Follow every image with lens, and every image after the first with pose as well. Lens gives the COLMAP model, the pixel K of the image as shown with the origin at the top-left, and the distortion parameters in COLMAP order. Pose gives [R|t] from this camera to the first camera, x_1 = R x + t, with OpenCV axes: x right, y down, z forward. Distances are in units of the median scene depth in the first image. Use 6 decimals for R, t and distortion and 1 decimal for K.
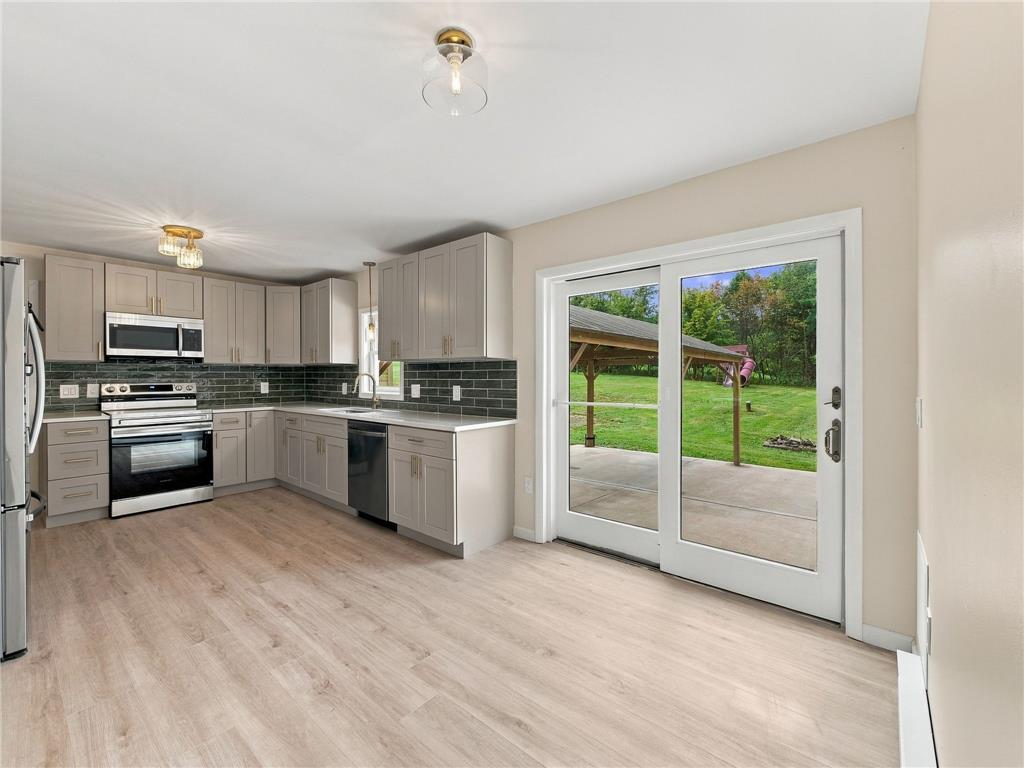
lens RADIAL K [[440.0, 0, 510.4], [0, 440.0, 375.6], [0, 0, 1]] dist [-0.004015, -0.001382]
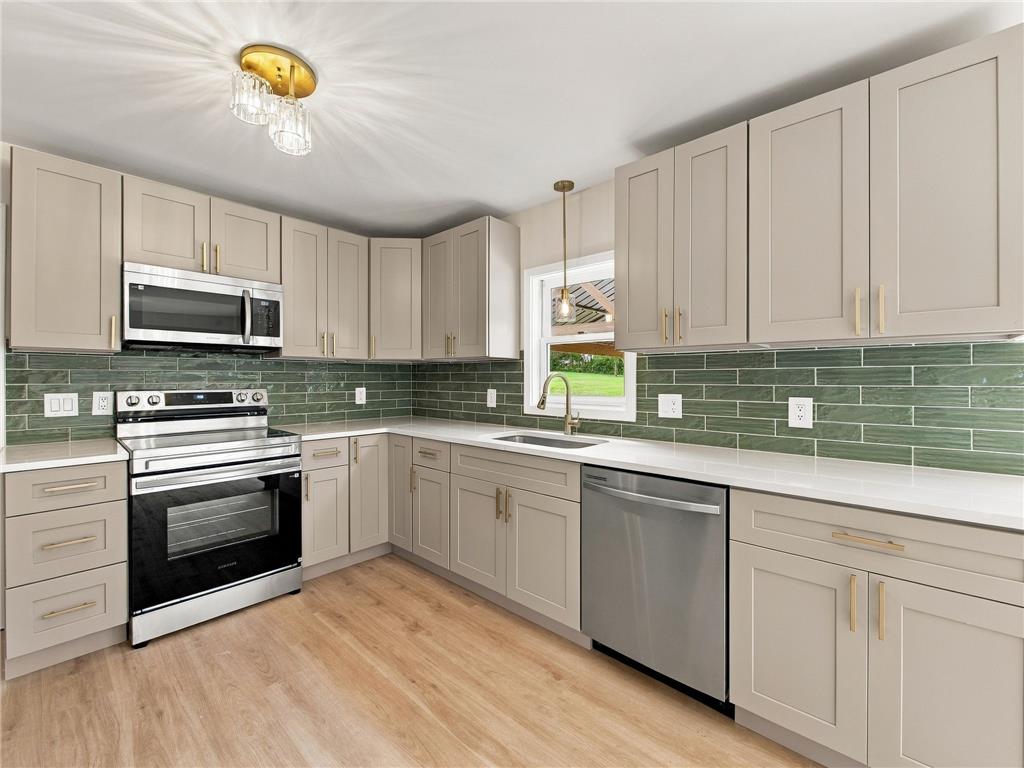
lens RADIAL K [[440.0, 0, 510.0], [0, 440.0, 375.3], [0, 0, 1]] dist [-0.004015, -0.001382]
pose [[0.999161, 0.000518, -0.040952, -0.430023], [-0.000737, 0.999985, -0.005355, 0.000201], [0.040949, 0.005381, 0.999147, 0.486389]]
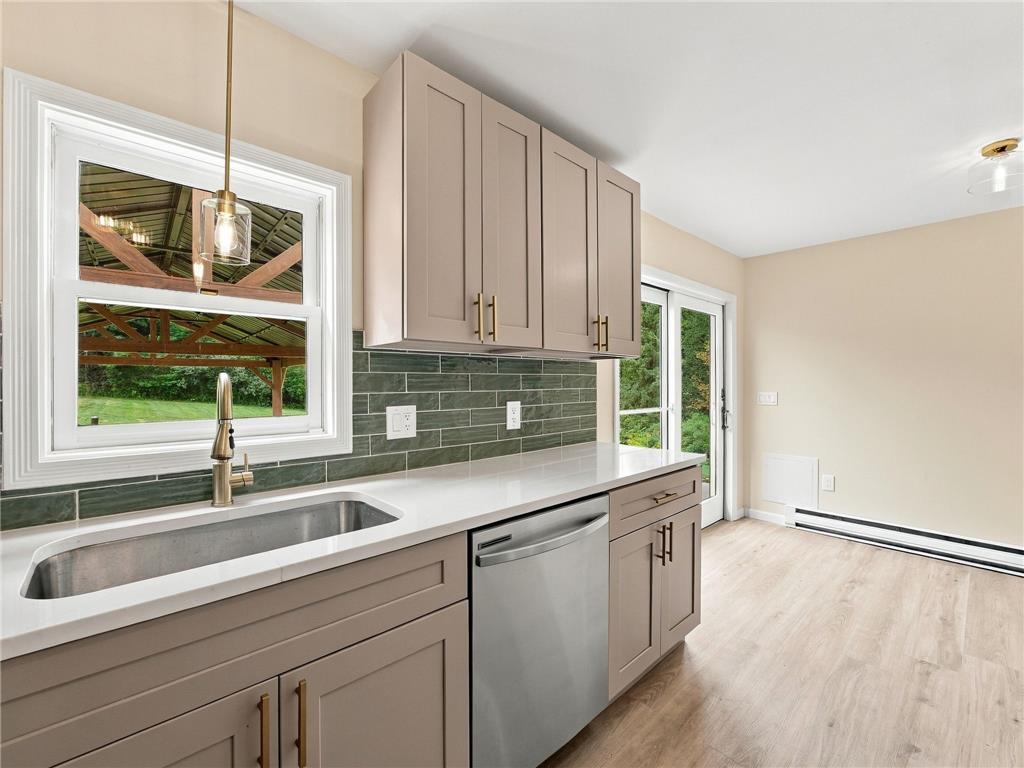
lens RADIAL K [[440.0, 0, 508.2], [0, 440.0, 382.0], [0, 0, 1]] dist [-0.004015, -0.001382]
pose [[0.116469, 0.001014, 0.993194, -0.662558], [0.000020, 0.999999, -0.001024, -0.000923], [-0.993194, 0.000139, 0.116469, 0.939553]]
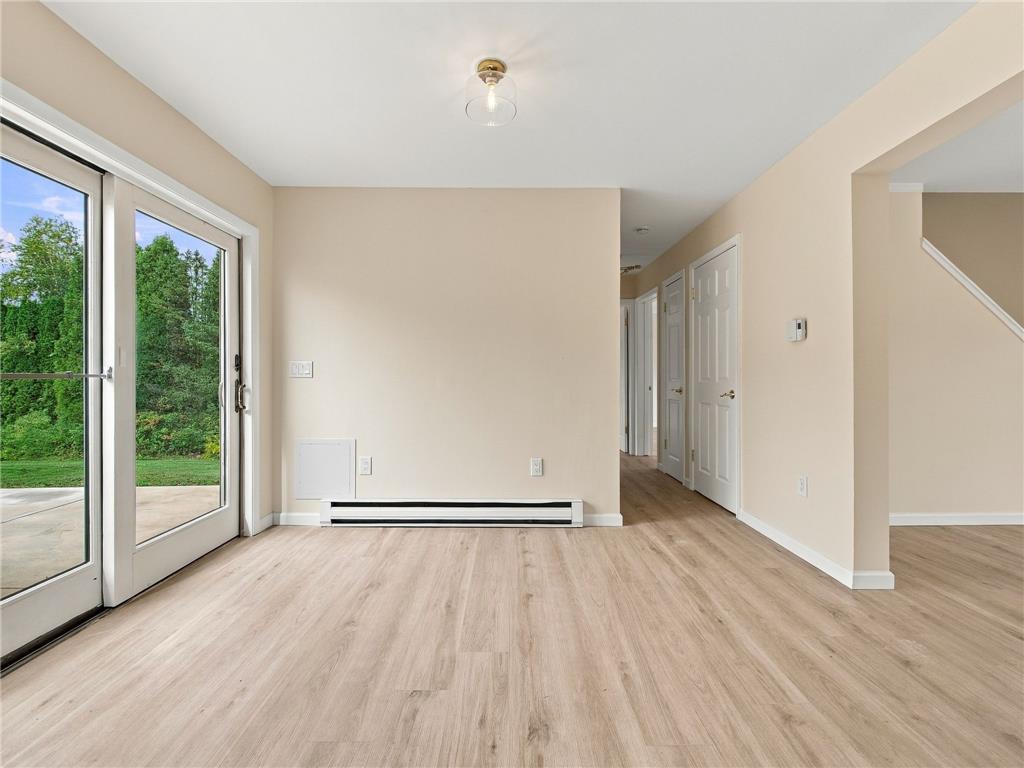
lens RADIAL K [[440.0, 0, 509.2], [0, 440.0, 381.7], [0, 0, 1]] dist [-0.004015, -0.001382]
pose [[-0.656206, -0.004518, 0.754569, -0.437452], [-0.000408, 0.999984, 0.005632, 0.054337], [-0.754582, 0.003388, -0.656197, 0.702438]]
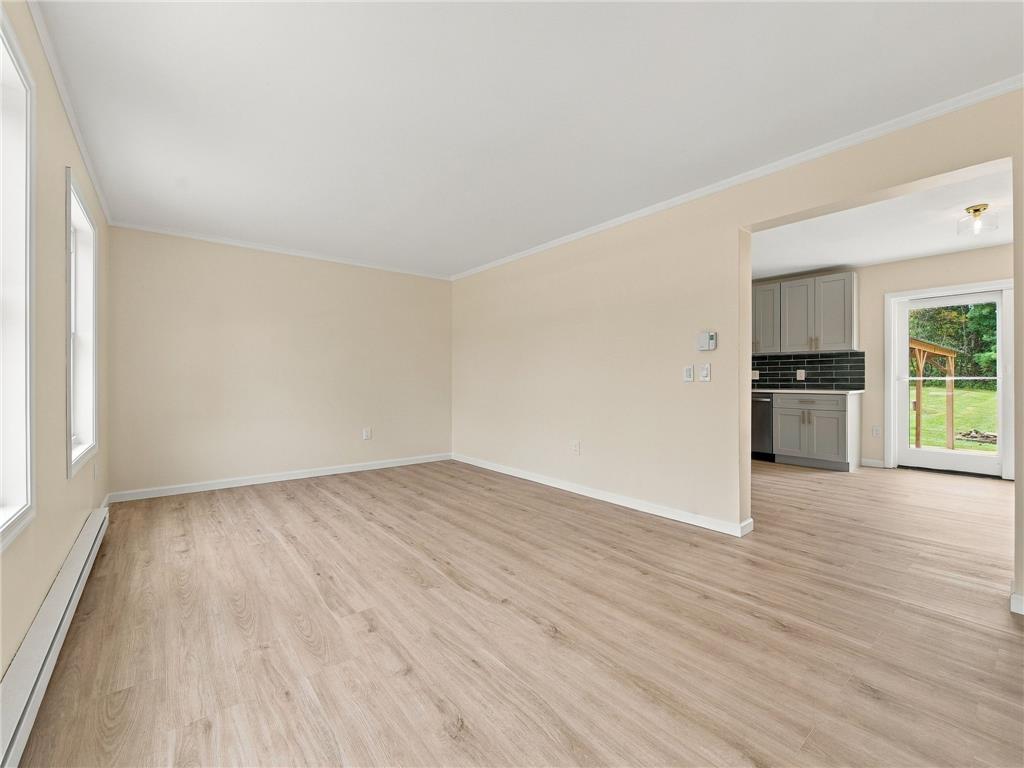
lens RADIAL K [[440.0, 0, 512.1], [0, 440.0, 376.4], [0, 0, 1]] dist [-0.004015, -0.001382]
pose [[0.982436, -0.003658, -0.186563, -0.810865], [0.002338, 0.999971, -0.007294, 0.053548], [0.186584, 0.006730, 0.982416, -0.660820]]
